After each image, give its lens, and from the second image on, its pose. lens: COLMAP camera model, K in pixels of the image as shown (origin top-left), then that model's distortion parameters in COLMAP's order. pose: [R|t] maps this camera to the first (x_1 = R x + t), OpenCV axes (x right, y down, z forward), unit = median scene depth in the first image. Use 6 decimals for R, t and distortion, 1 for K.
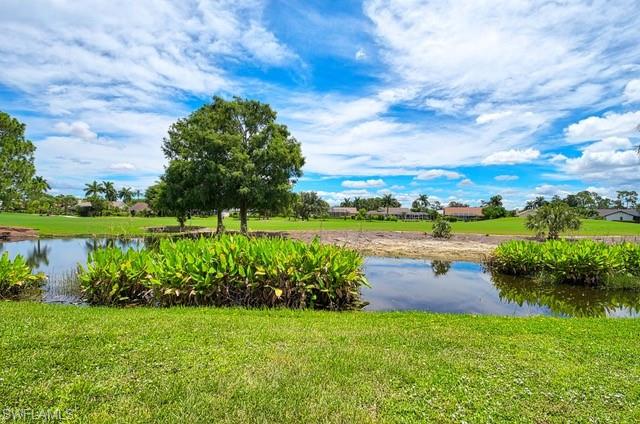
lens RADIAL K [[273.8, 0, 321.6], [0, 273.8, 221.9], [0, 0, 1]] dist [0.038590, -0.022048]
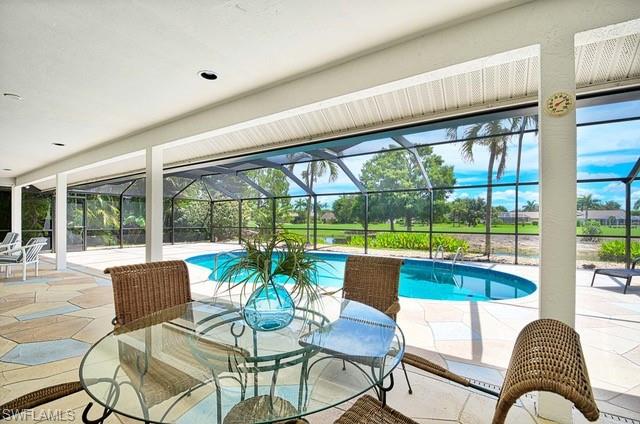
lens RADIAL K [[273.8, 0, 321.6], [0, 273.8, 221.9], [0, 0, 1]] dist [0.038590, -0.022048]
pose [[0.835599, -0.008281, -0.549278, 0.103366], [-0.004409, 0.999753, -0.021781, 0.005187], [0.549323, 0.020622, 0.835356, -0.372948]]
